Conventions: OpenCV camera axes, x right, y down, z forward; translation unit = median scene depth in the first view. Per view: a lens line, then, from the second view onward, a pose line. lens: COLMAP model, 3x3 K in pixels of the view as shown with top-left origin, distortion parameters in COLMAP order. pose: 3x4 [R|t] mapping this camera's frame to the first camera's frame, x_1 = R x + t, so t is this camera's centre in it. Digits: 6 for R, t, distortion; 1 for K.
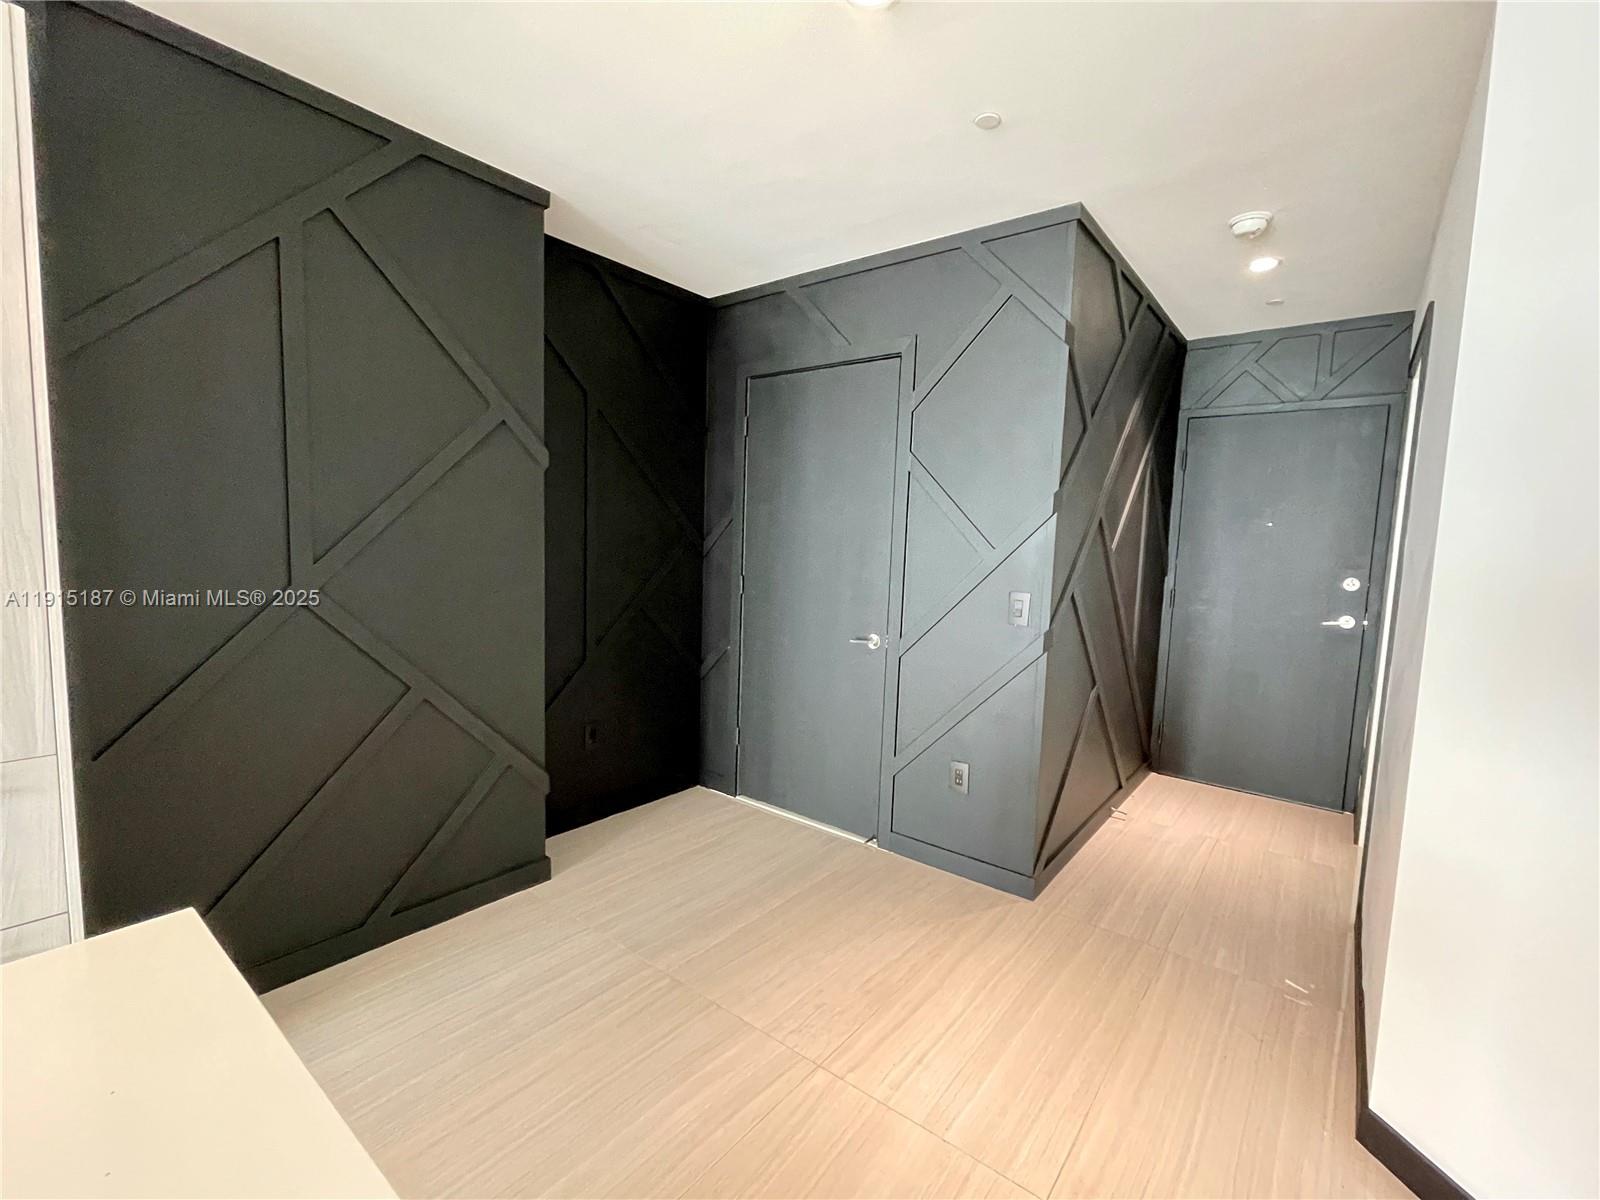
lens RADIAL K [[699.4, 0, 801.7], [0, 699.4, 604.6], [0, 0, 1]] dist [-0.002084, -0.000667]
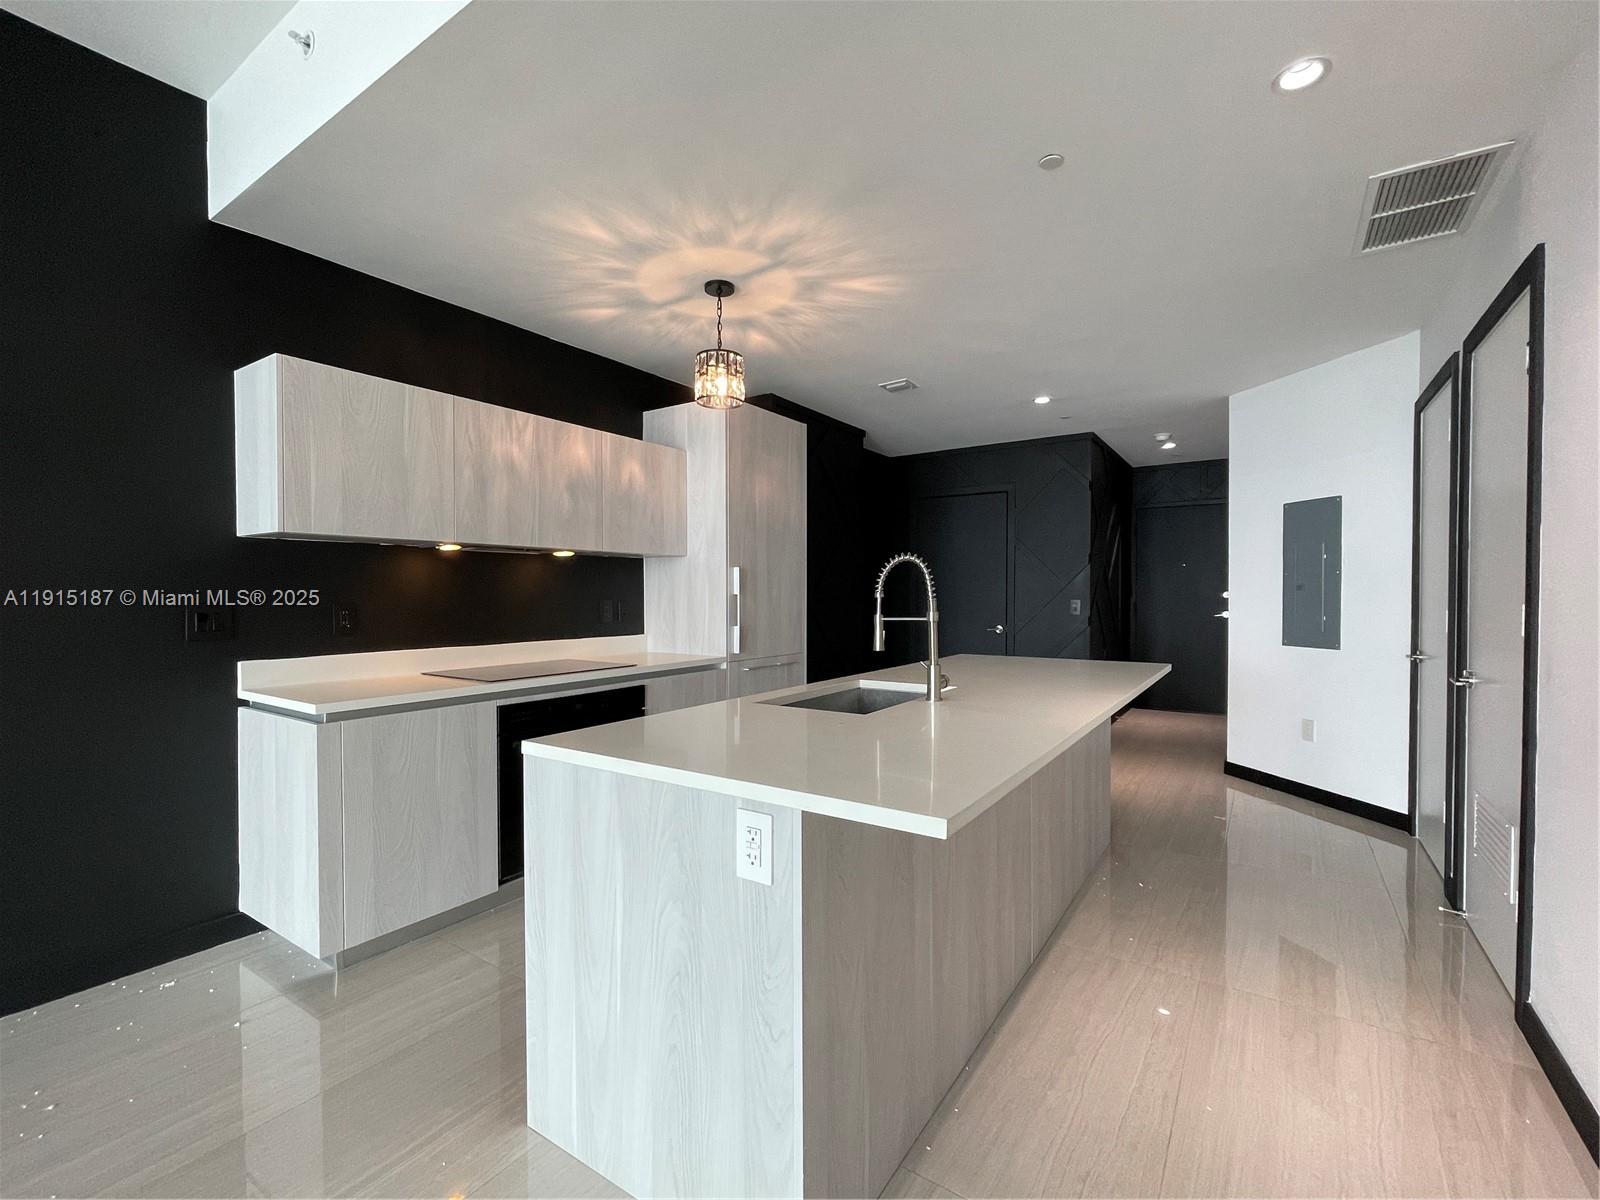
lens RADIAL K [[702.4, 0, 807.7], [0, 702.4, 605.1], [0, 0, 1]] dist [-0.002784, 0.000290]
pose [[0.996106, -0.035758, 0.080582, -0.609532], [0.041613, 0.996523, -0.072189, 0.106999], [-0.077721, 0.075261, 0.994130, -0.977015]]
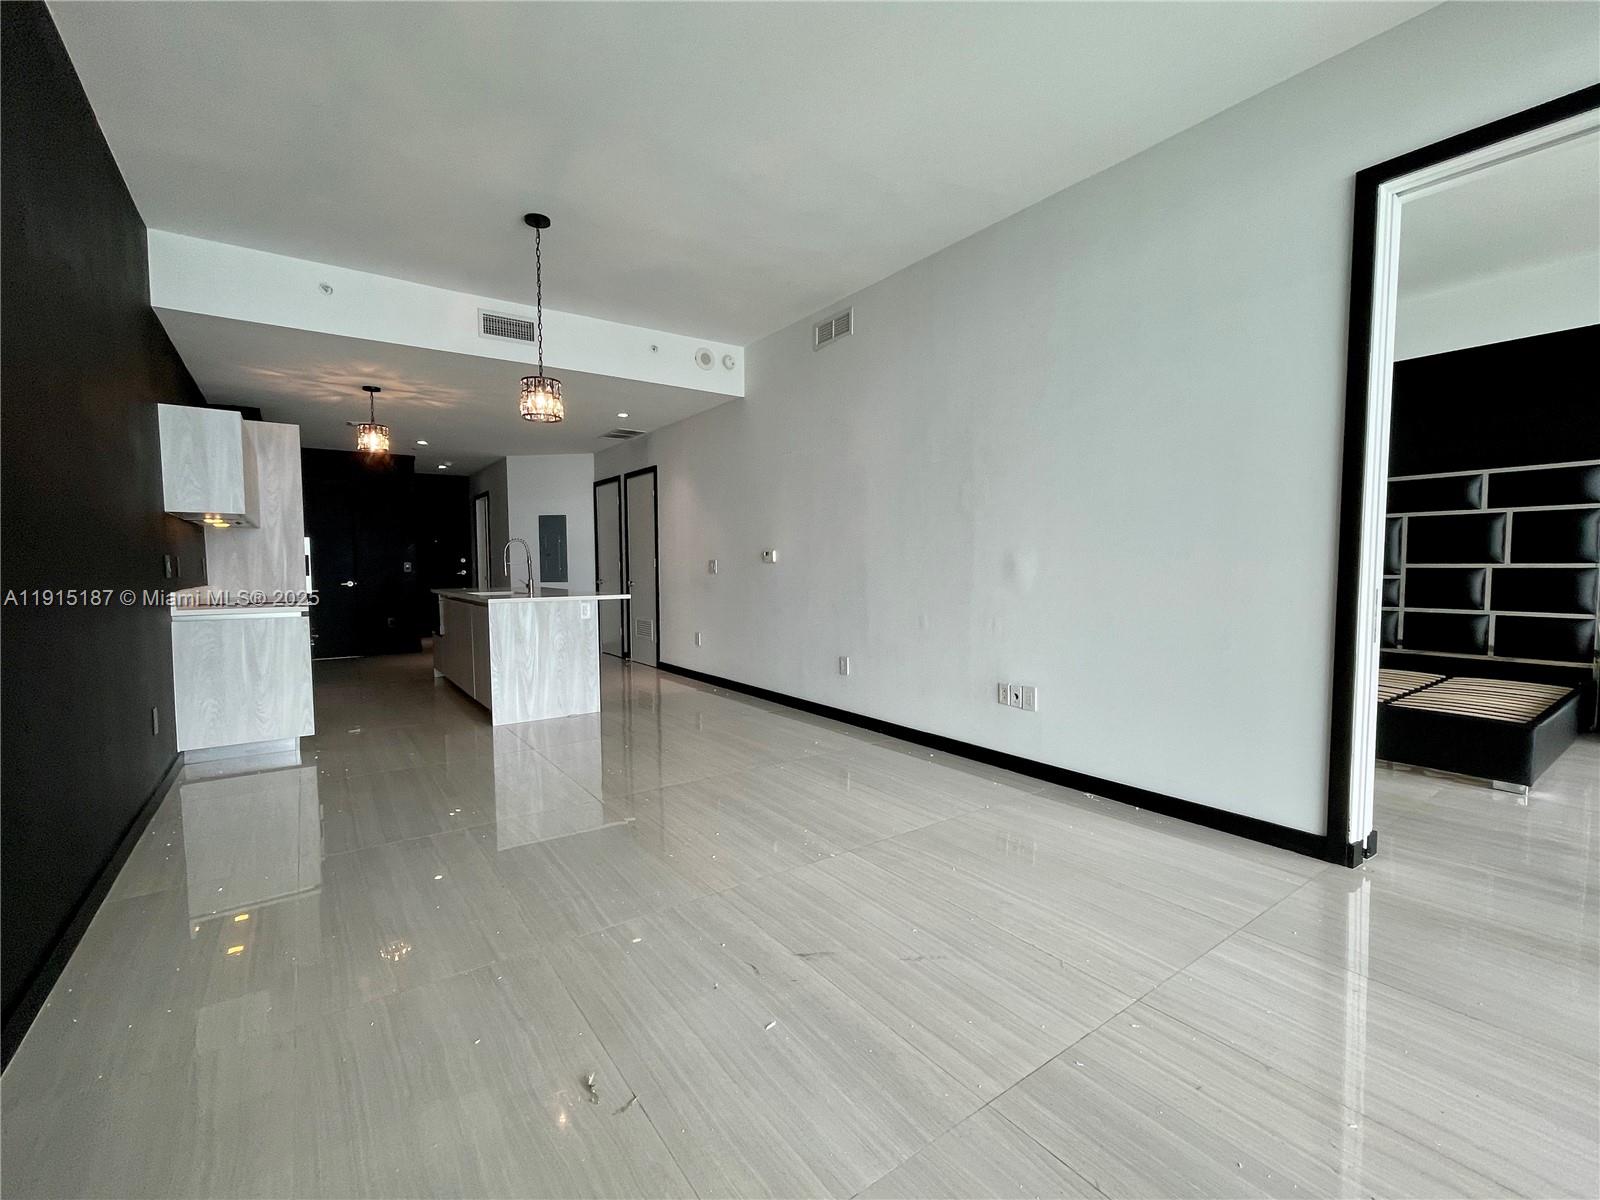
lens RADIAL K [[702.4, 0, 807.7], [0, 702.4, 605.1], [0, 0, 1]] dist [-0.002784, 0.000290]
pose [[0.276037, -0.091127, 0.956817, -2.125282], [0.102927, 0.992573, 0.064839, 0.145812], [-0.955620, 0.080584, 0.283366, -1.581025]]
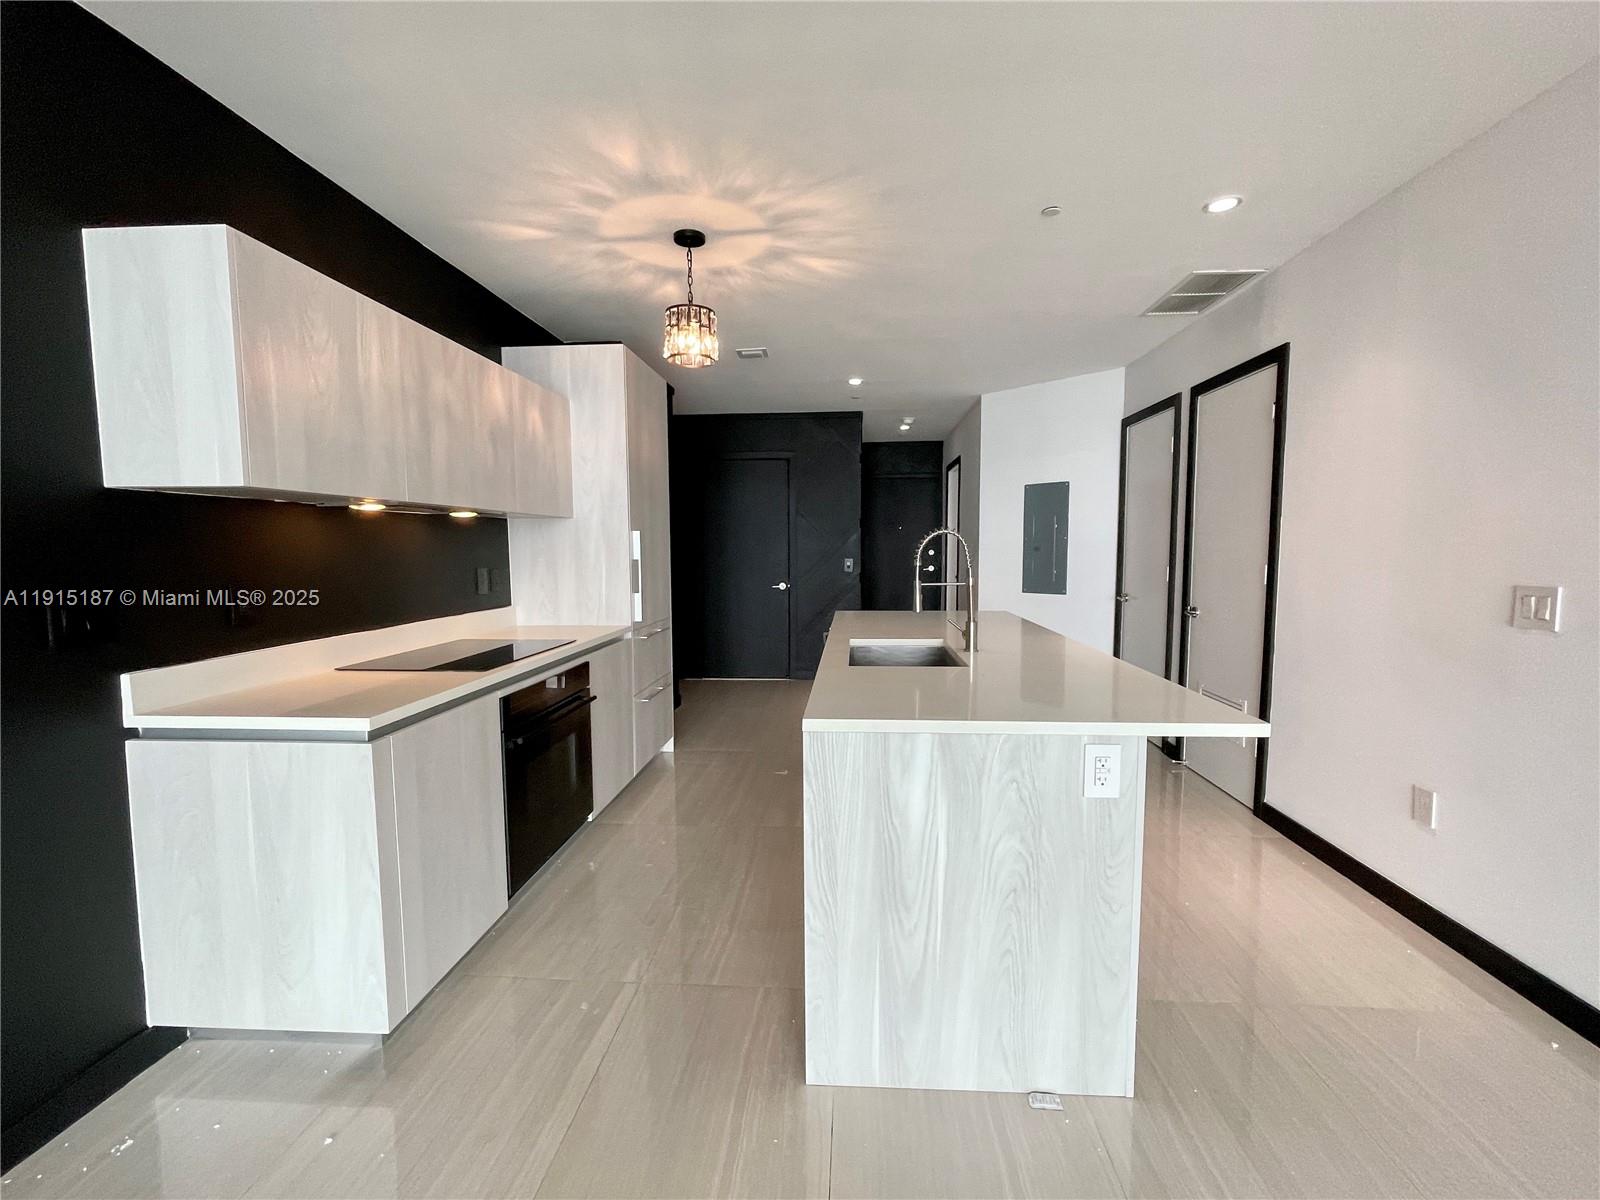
lens RADIAL K [[702.4, 0, 807.7], [0, 702.4, 605.1], [0, 0, 1]] dist [-0.002784, 0.000290]
pose [[0.824690, -0.083876, 0.559330, -1.070875], [0.084048, 0.996136, 0.025457, 0.062465], [-0.559305, 0.026016, 0.828554, -0.869578]]
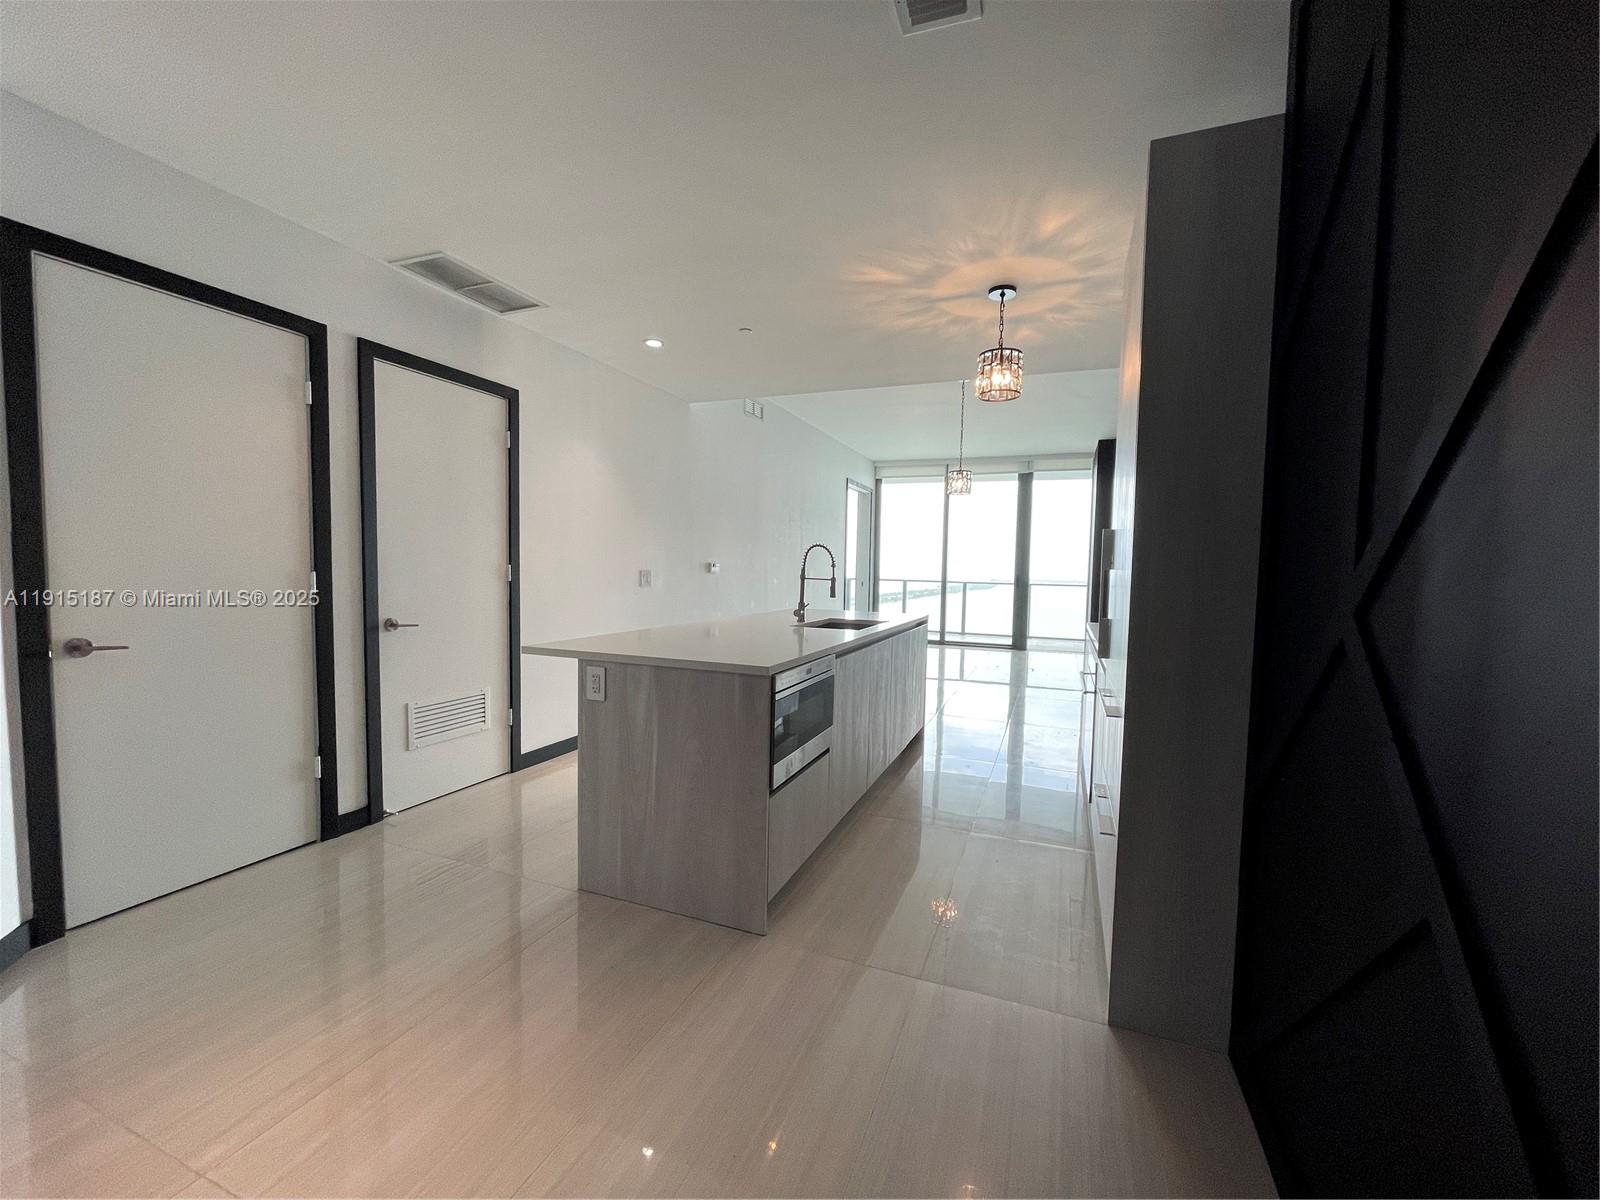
lens RADIAL K [[648.6, 0, 803.1], [0, 648.6, 601.9], [0, 0, 1]] dist [0.000938, 0.000255]
pose [[-0.957403, -0.035010, -0.286624, -0.067191], [-0.075814, 0.988276, 0.132526, -0.045684], [0.278624, 0.148611, -0.948833, 0.923999]]
